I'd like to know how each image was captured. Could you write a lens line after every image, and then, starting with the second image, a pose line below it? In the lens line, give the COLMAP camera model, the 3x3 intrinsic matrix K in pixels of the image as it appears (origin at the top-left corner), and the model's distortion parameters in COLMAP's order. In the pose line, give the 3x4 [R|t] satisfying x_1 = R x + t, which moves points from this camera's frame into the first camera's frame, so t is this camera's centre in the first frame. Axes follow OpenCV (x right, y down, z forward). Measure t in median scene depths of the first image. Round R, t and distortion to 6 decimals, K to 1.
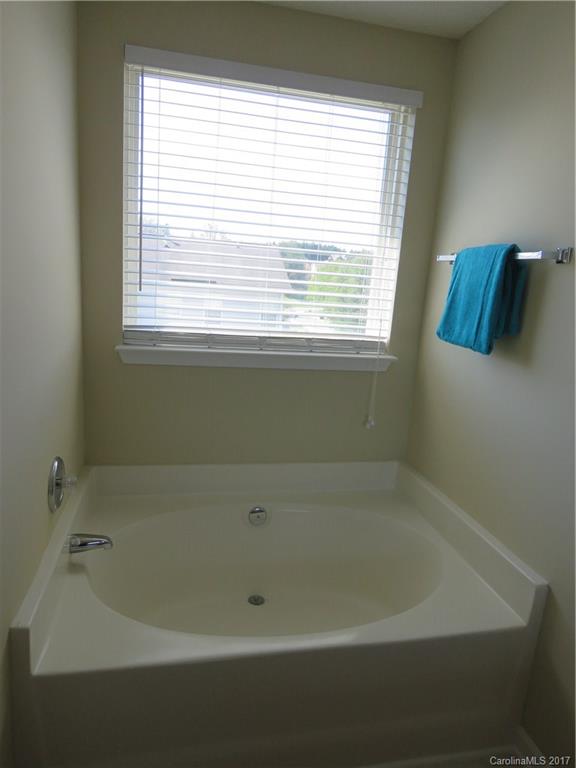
lens RADIAL K [[494.3, 0, 286.1], [0, 494.3, 384.3], [0, 0, 1]] dist [-0.007272, 0.003588]
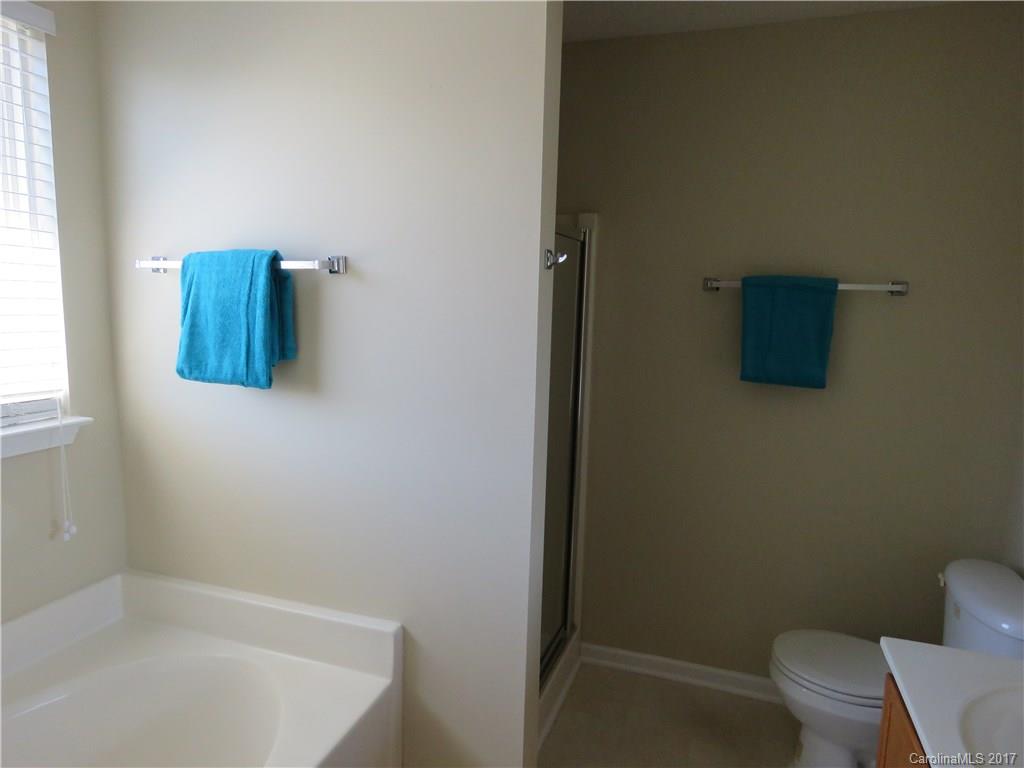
lens RADIAL K [[659.1, 0, 508.7], [0, 659.1, 384.7], [0, 0, 1]] dist [-0.007272, 0.003588]
pose [[0.513849, -0.168491, 0.841172, -0.264728], [0.201139, 0.976854, 0.072798, -0.062809], [-0.833968, 0.131786, 0.535846, 0.114095]]
